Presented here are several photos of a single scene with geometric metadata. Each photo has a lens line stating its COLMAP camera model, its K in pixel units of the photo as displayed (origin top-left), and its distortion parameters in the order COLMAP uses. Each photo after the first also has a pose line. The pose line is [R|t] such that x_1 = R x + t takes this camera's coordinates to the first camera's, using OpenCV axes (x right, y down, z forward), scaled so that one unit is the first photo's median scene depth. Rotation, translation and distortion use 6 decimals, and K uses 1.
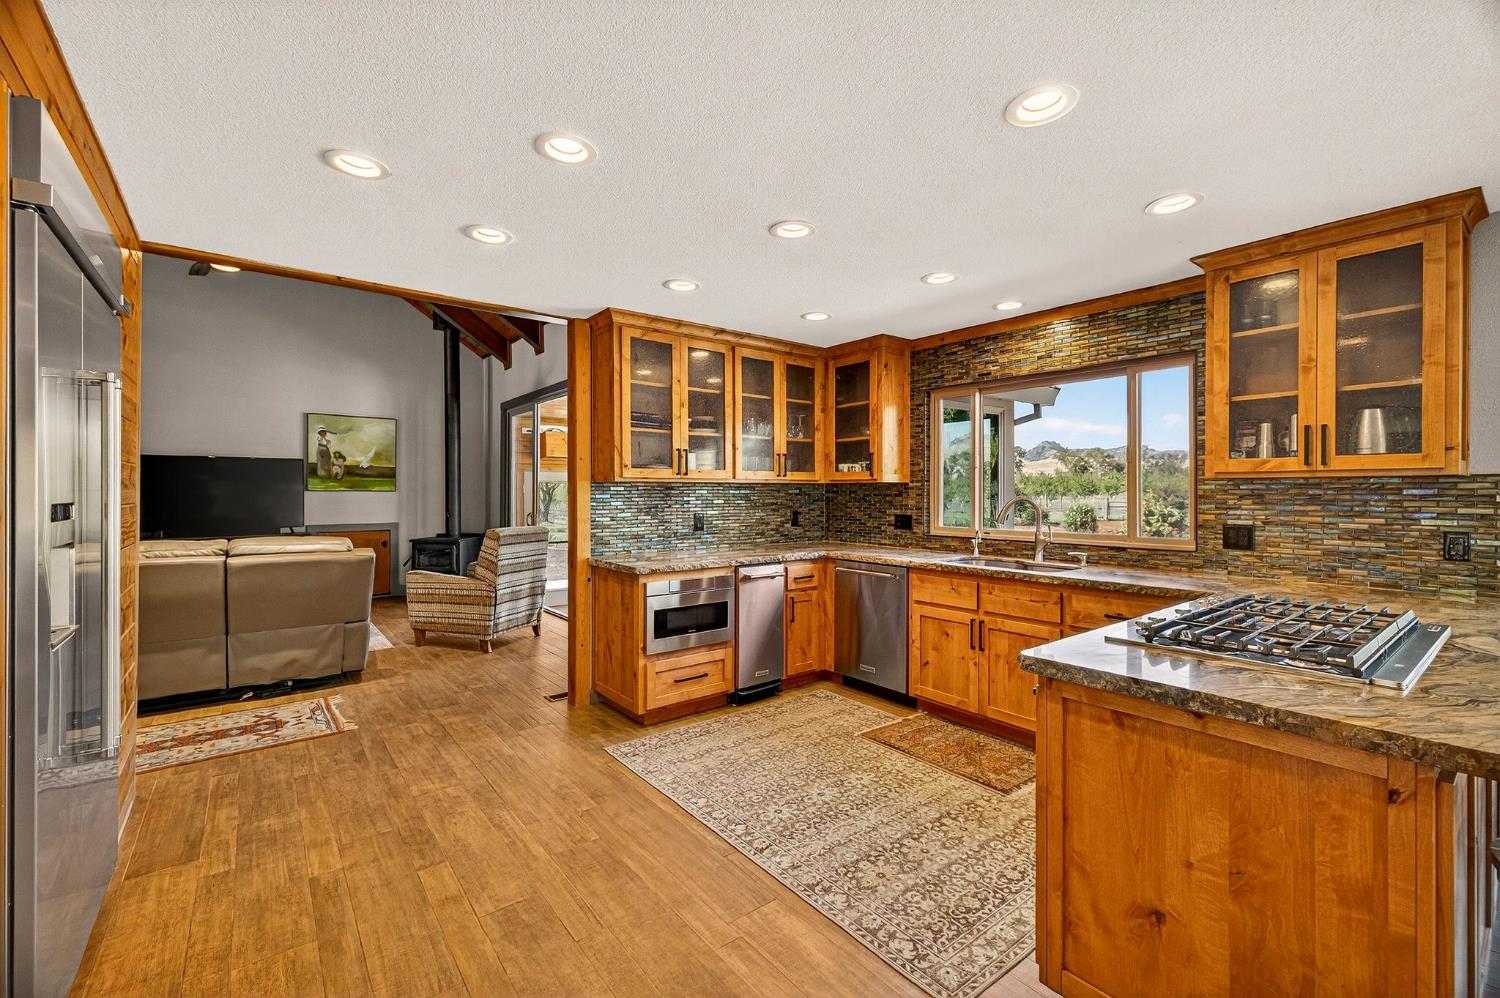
lens RADIAL K [[629.7, 0, 754.4], [0, 629.7, 496.2], [0, 0, 1]] dist [0.011805, -0.001273]
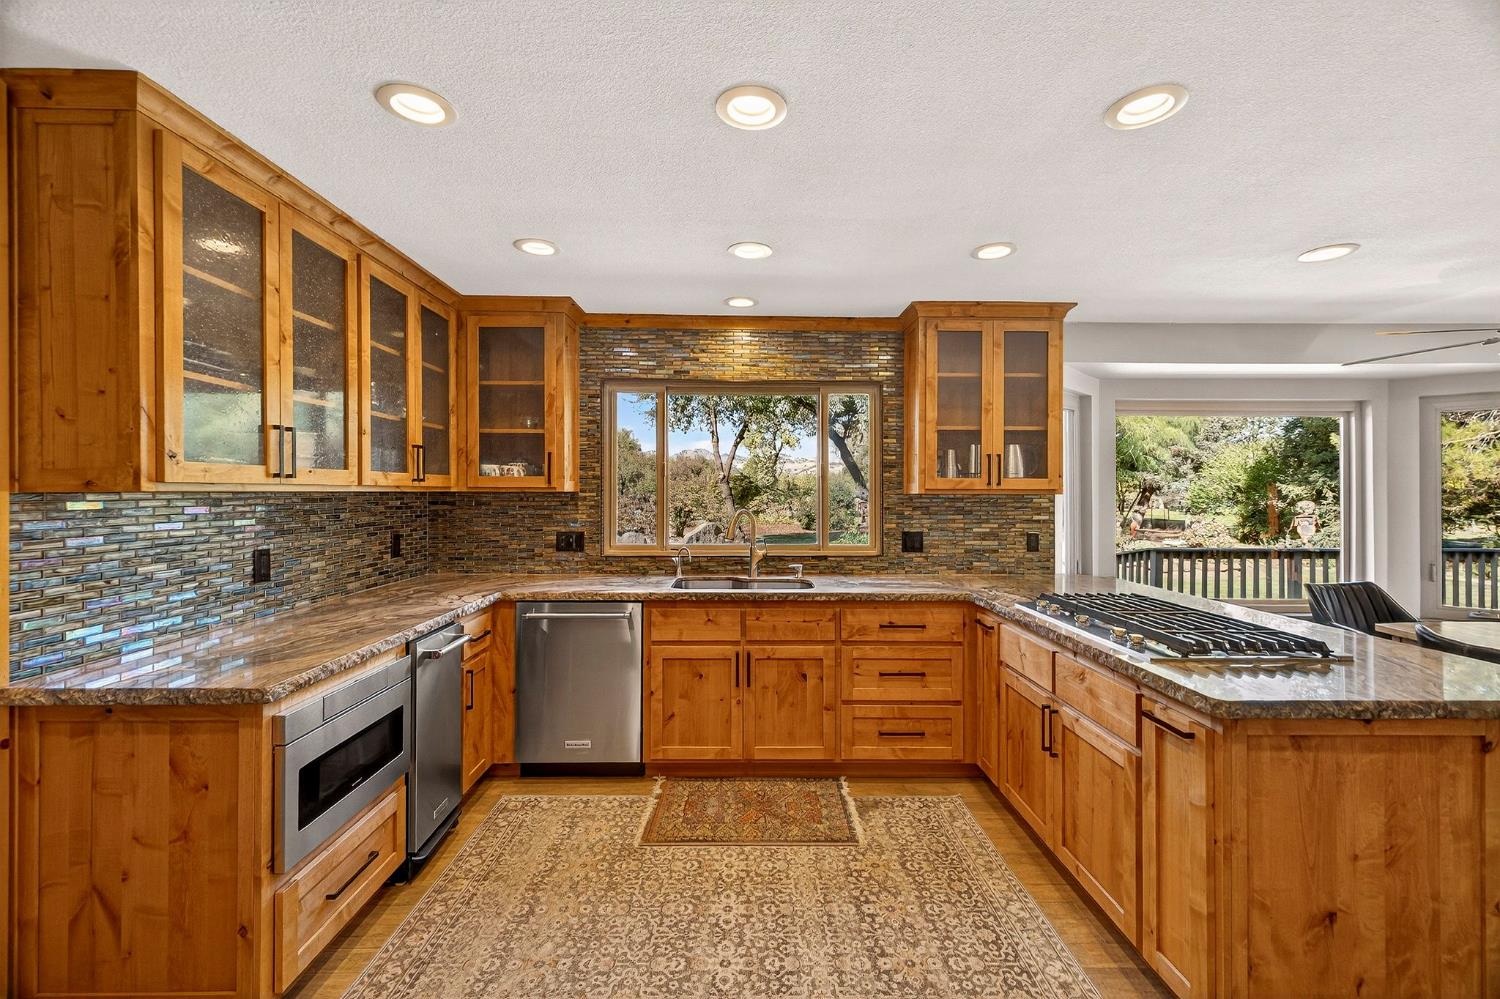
lens RADIAL K [[629.7, 0, 749.1], [0, 629.7, 493.0], [0, 0, 1]] dist [0.011805, -0.001273]
pose [[0.611818, 0.001872, 0.790997, -0.339096], [0.002119, 0.999990, -0.004006, -0.021840], [-0.790996, 0.004127, 0.611807, 0.462348]]
